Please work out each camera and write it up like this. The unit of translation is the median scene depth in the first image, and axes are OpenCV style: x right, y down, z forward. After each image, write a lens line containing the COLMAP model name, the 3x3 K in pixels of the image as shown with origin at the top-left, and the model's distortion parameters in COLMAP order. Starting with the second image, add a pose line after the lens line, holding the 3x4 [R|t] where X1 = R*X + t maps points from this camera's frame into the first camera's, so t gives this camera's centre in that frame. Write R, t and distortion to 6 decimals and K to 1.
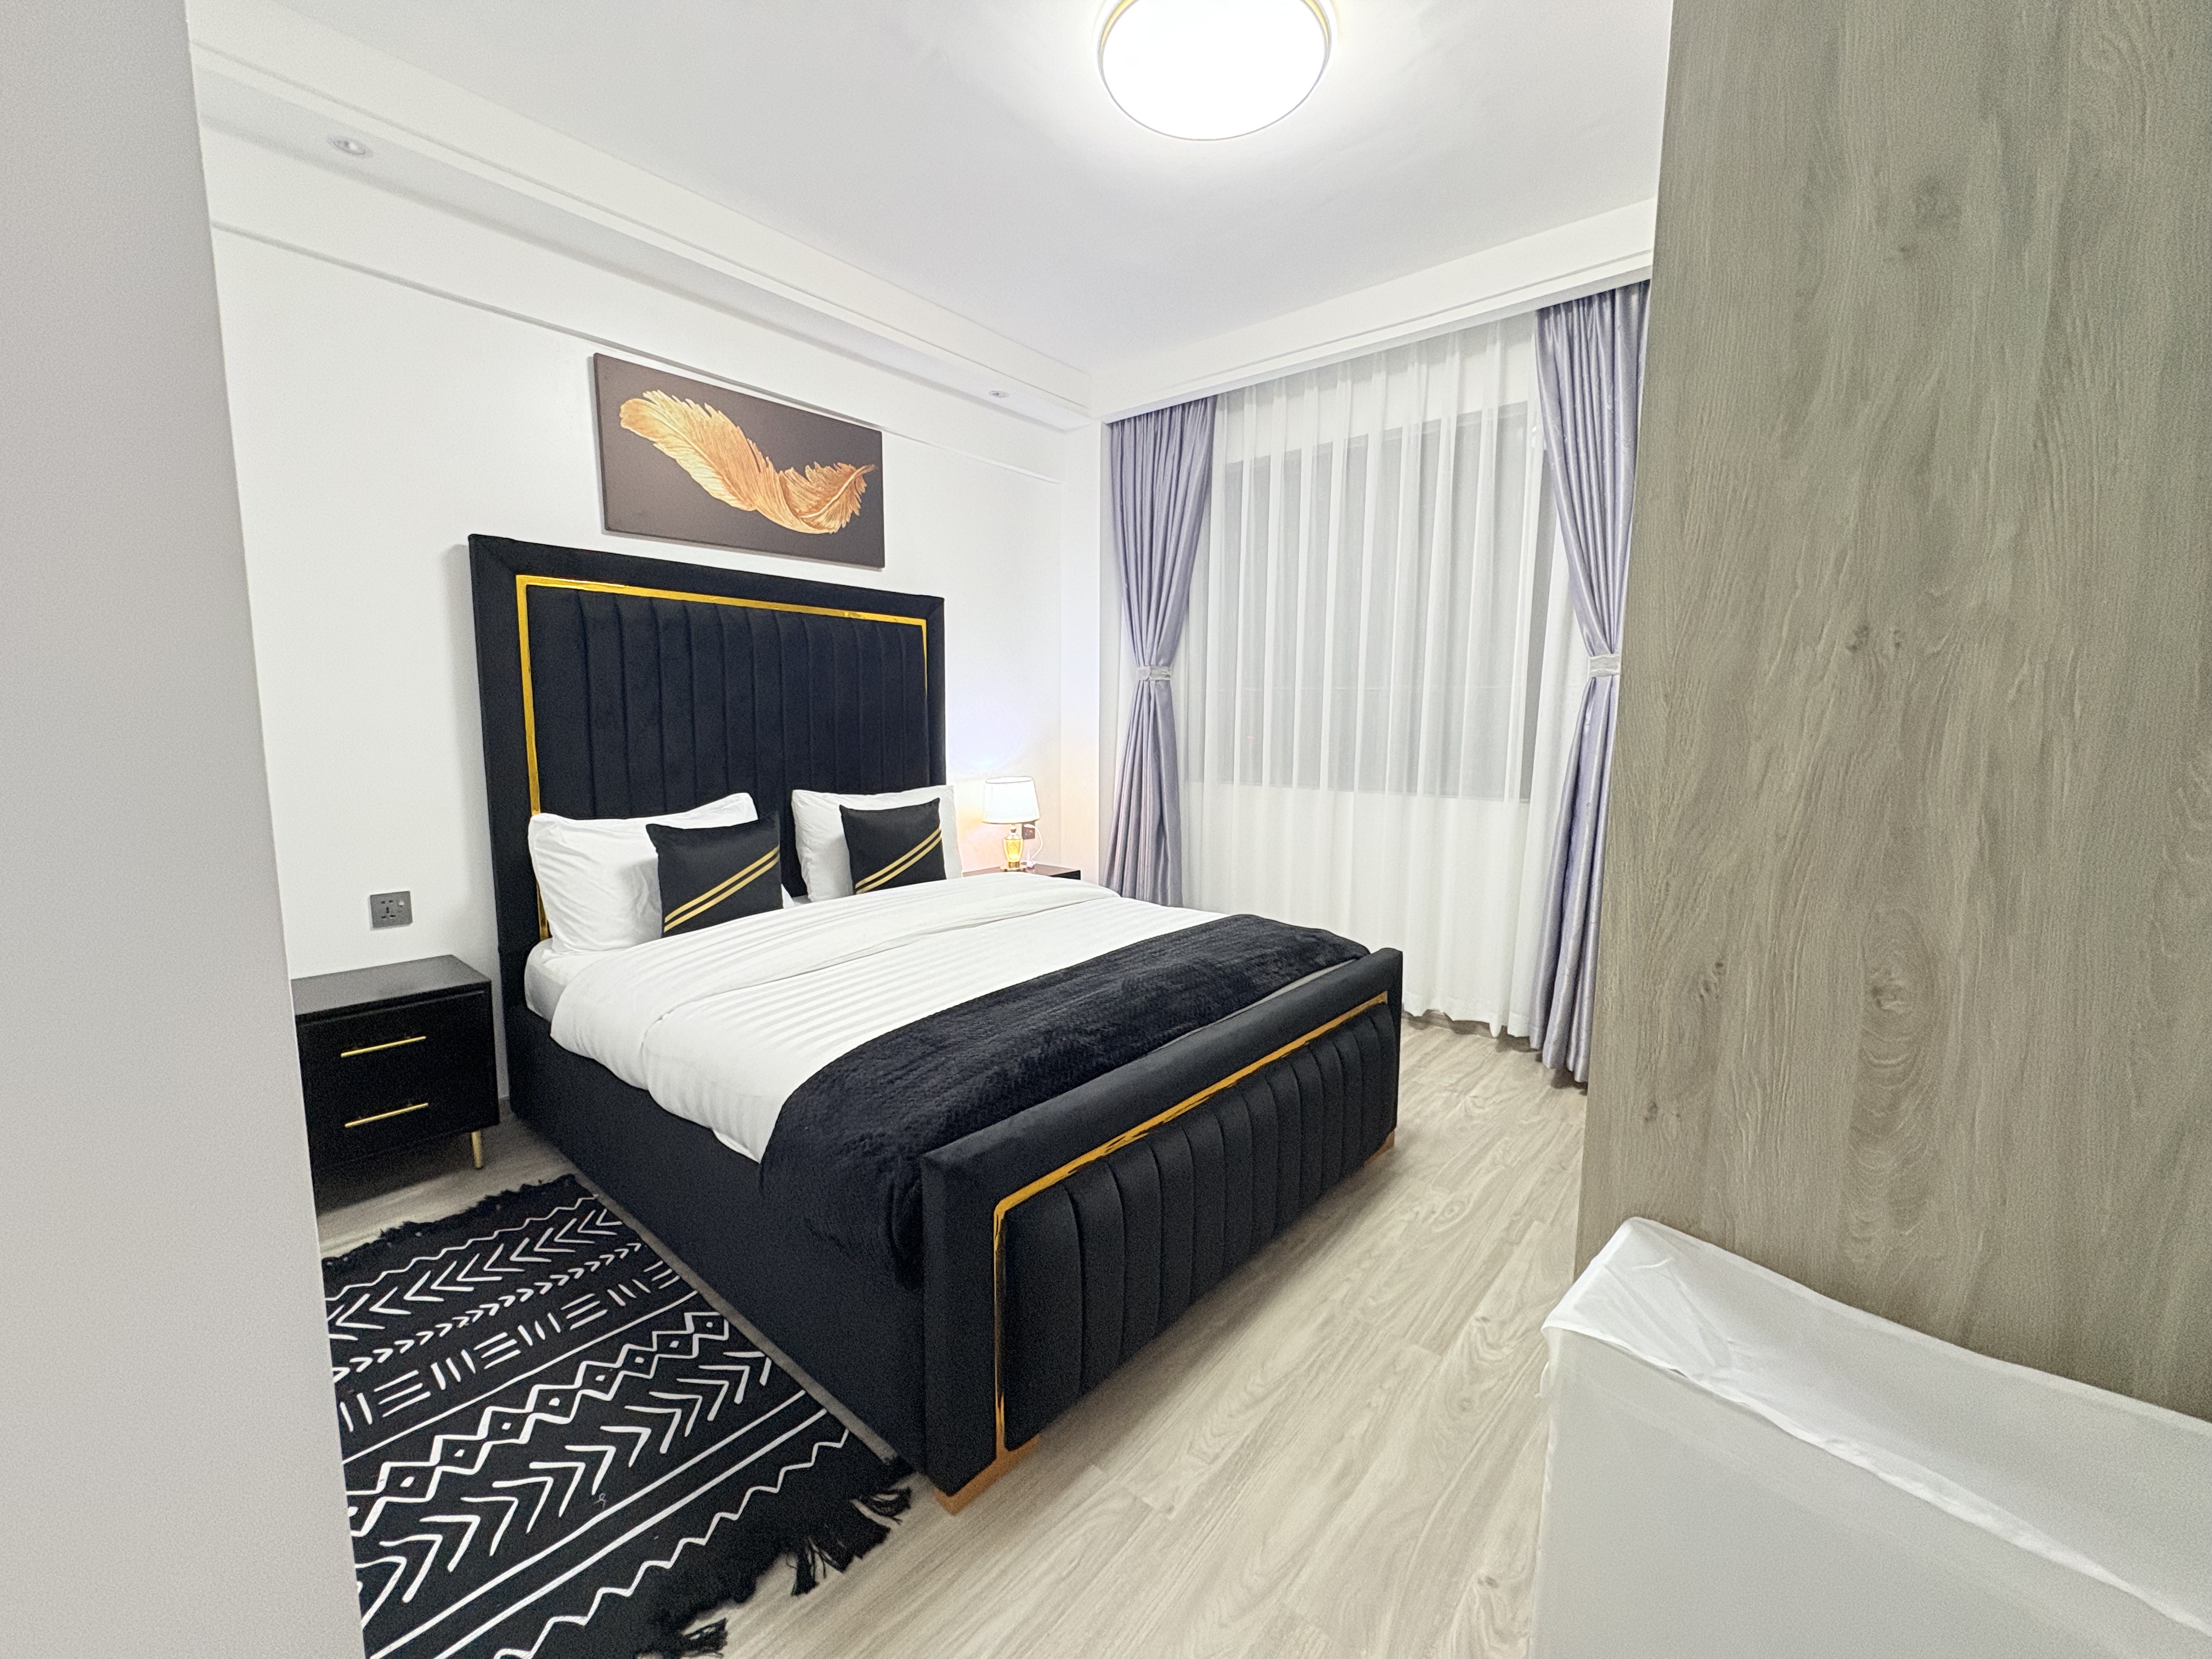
lens RADIAL K [[884.5, 0, 1106.4], [0, 884.5, 827.3], [0, 0, 1]] dist [0.000295, 0.000052]
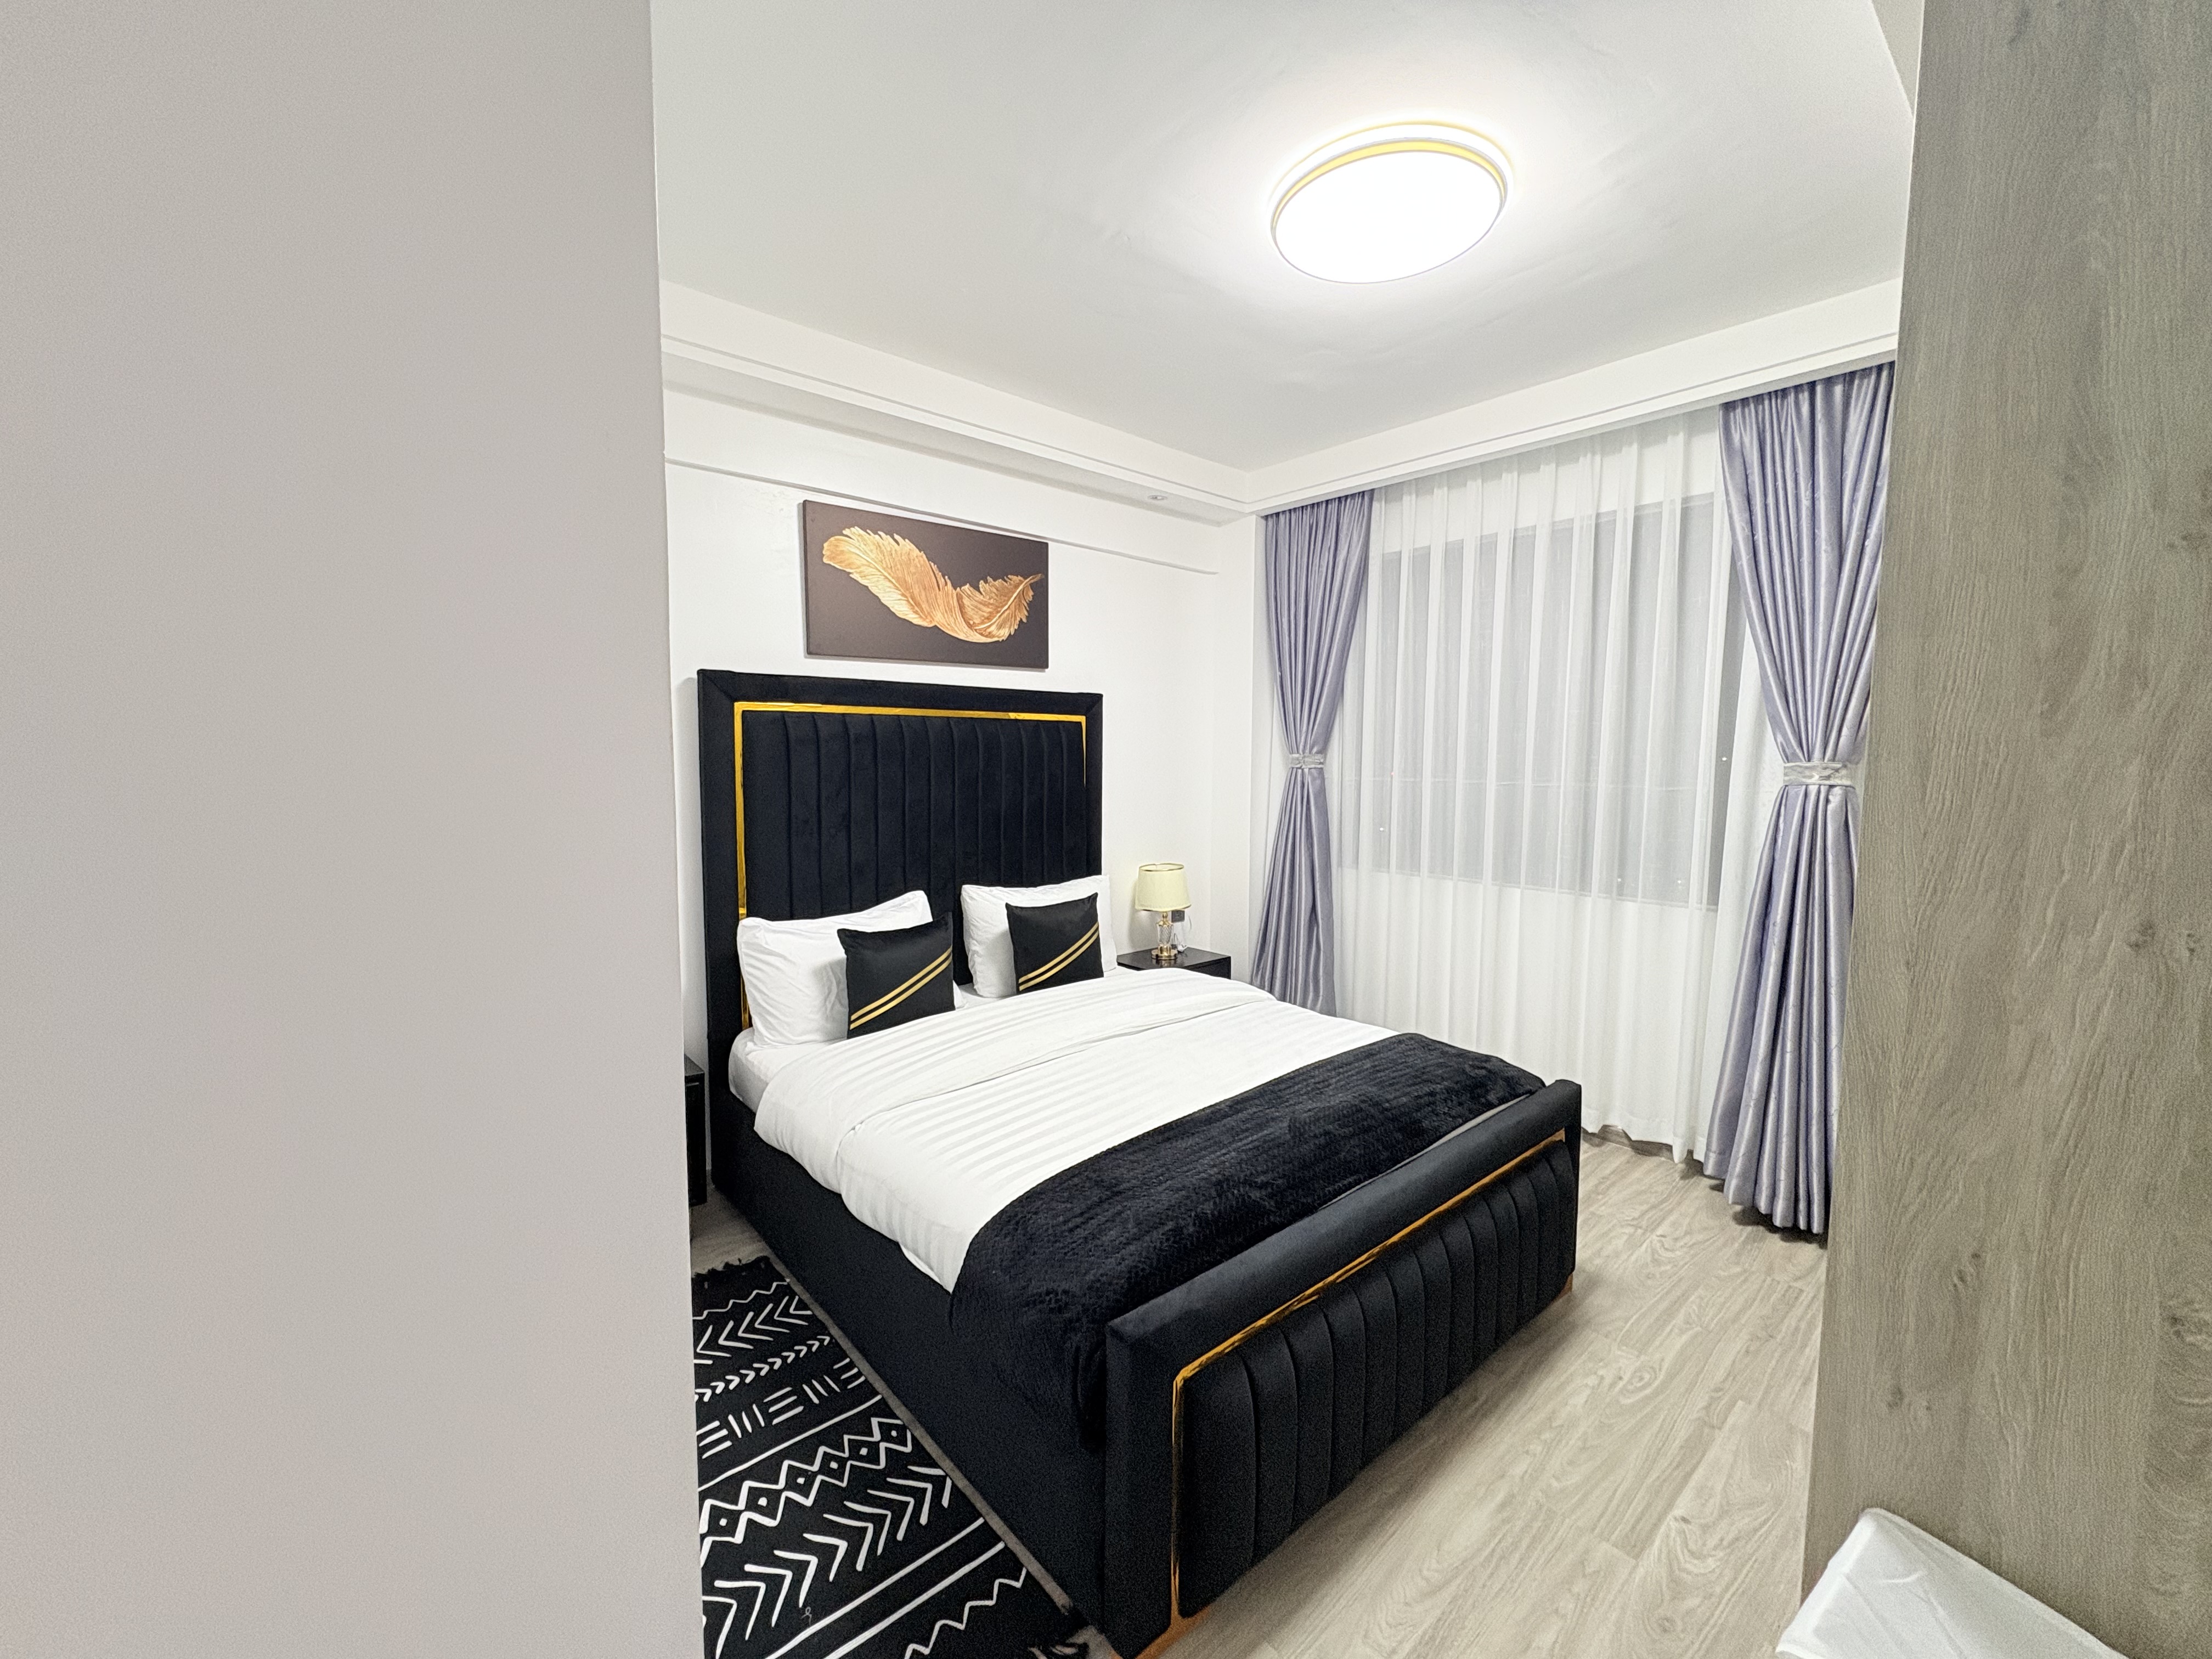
lens RADIAL K [[884.5, 0, 1106.4], [0, 884.5, 827.3], [0, 0, 1]] dist [0.000295, 0.000052]
pose [[0.988457, 0.010128, -0.151163, -0.034407], [-0.015987, 0.999165, -0.037595, -0.107101], [0.150656, 0.039578, 0.987794, -0.034878]]
